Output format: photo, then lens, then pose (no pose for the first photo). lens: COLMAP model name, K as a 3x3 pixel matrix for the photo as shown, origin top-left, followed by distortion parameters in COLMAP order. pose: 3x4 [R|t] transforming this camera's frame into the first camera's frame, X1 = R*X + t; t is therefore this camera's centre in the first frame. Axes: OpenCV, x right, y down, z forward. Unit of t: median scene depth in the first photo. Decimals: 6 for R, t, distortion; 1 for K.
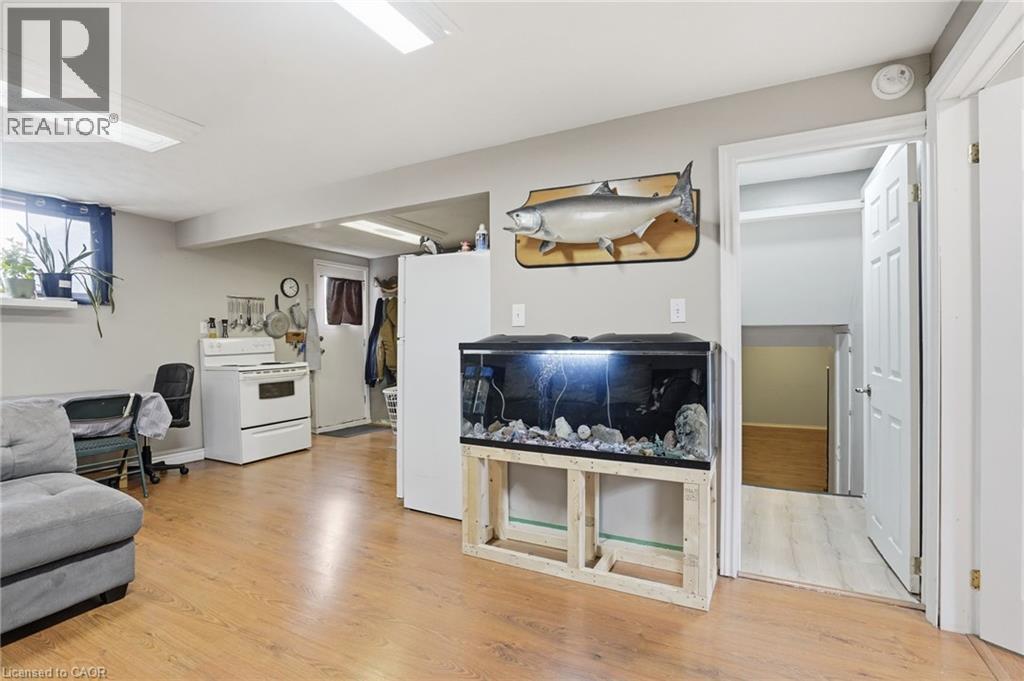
lens RADIAL K [[490.3, 0, 516.4], [0, 490.3, 340.9], [0, 0, 1]] dist [-0.031238, 0.015868]
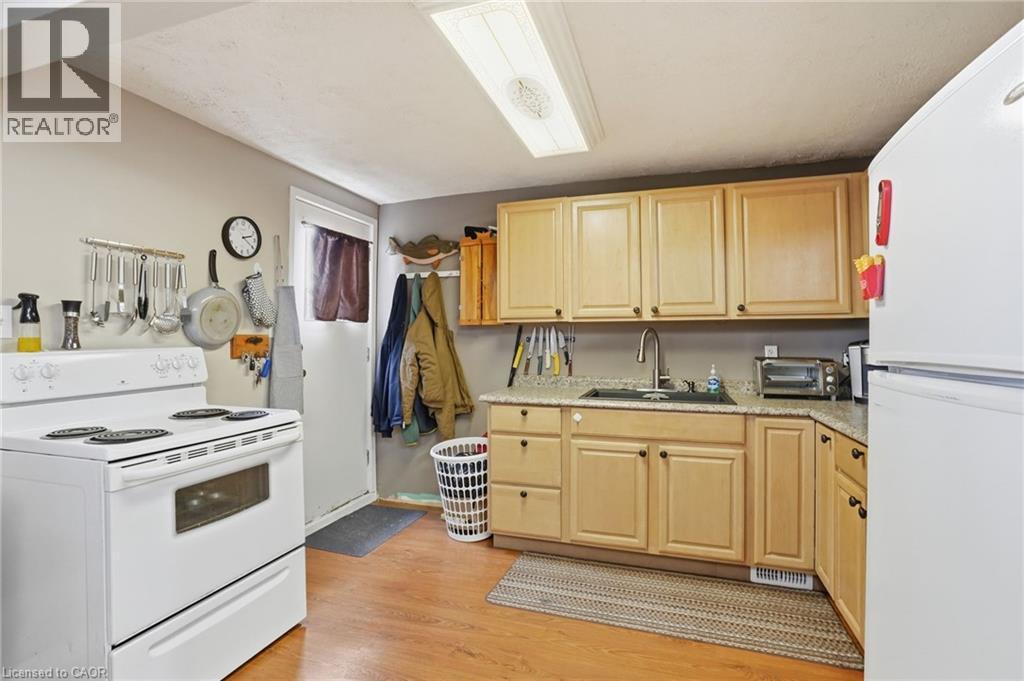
lens RADIAL K [[490.4, 0, 510.2], [0, 490.4, 336.1], [0, 0, 1]] dist [-0.032521, 0.014723]
pose [[0.987587, 0.014111, 0.156436, -0.288201], [-0.012274, 0.999844, -0.012699, -0.014391], [-0.156590, 0.010621, 0.987607, 0.515117]]
